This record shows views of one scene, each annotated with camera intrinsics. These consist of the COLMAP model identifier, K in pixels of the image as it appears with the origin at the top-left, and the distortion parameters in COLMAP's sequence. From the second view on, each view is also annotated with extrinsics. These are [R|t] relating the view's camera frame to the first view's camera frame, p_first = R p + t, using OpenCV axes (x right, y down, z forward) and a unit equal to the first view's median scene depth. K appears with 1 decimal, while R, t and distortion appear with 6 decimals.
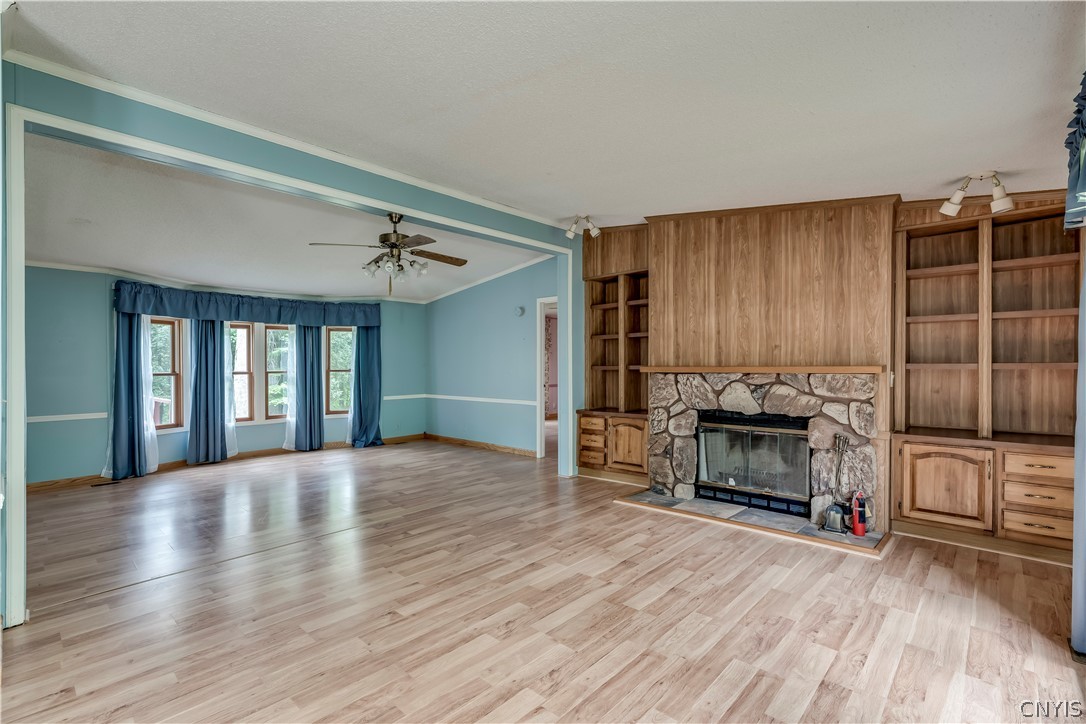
lens RADIAL K [[494.5, 0, 545.8], [0, 494.5, 371.7], [0, 0, 1]] dist [-0.006577, 0.000475]
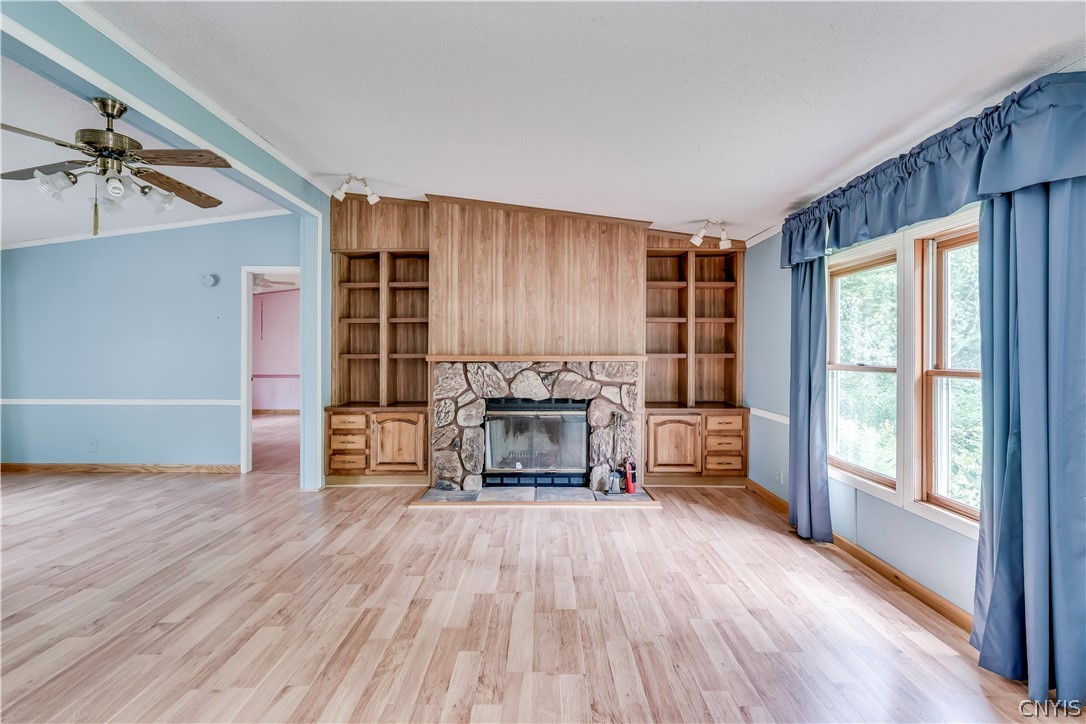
lens RADIAL K [[495.4, 0, 536.8], [0, 495.4, 357.4], [0, 0, 1]] dist [-0.020855, 0.011507]
pose [[0.741435, -0.001175, 0.671023, -0.322179], [0.004033, 0.999988, -0.002706, -0.003595], [-0.671012, 0.004713, 0.741431, 0.210763]]
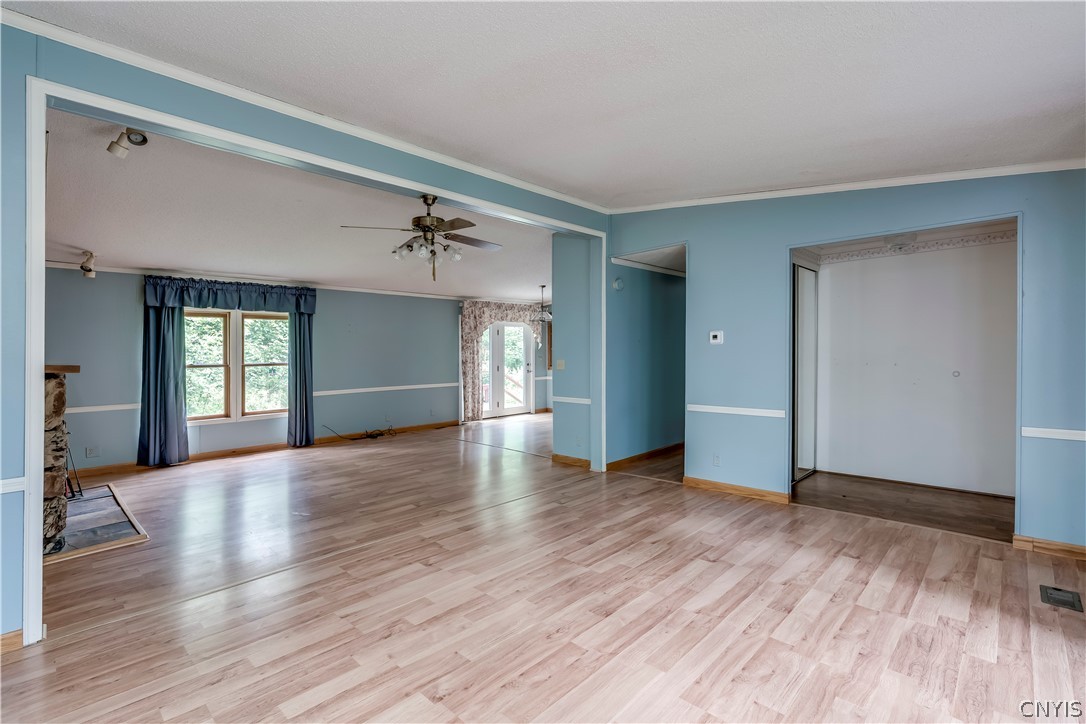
lens RADIAL K [[494.5, 0, 545.8], [0, 494.5, 371.7], [0, 0, 1]] dist [-0.006577, 0.000475]
pose [[-0.999641, 0.021297, 0.016284, -0.556498], [0.022106, 0.998442, 0.051238, -0.024370], [-0.015168, 0.051580, -0.998554, 1.949405]]
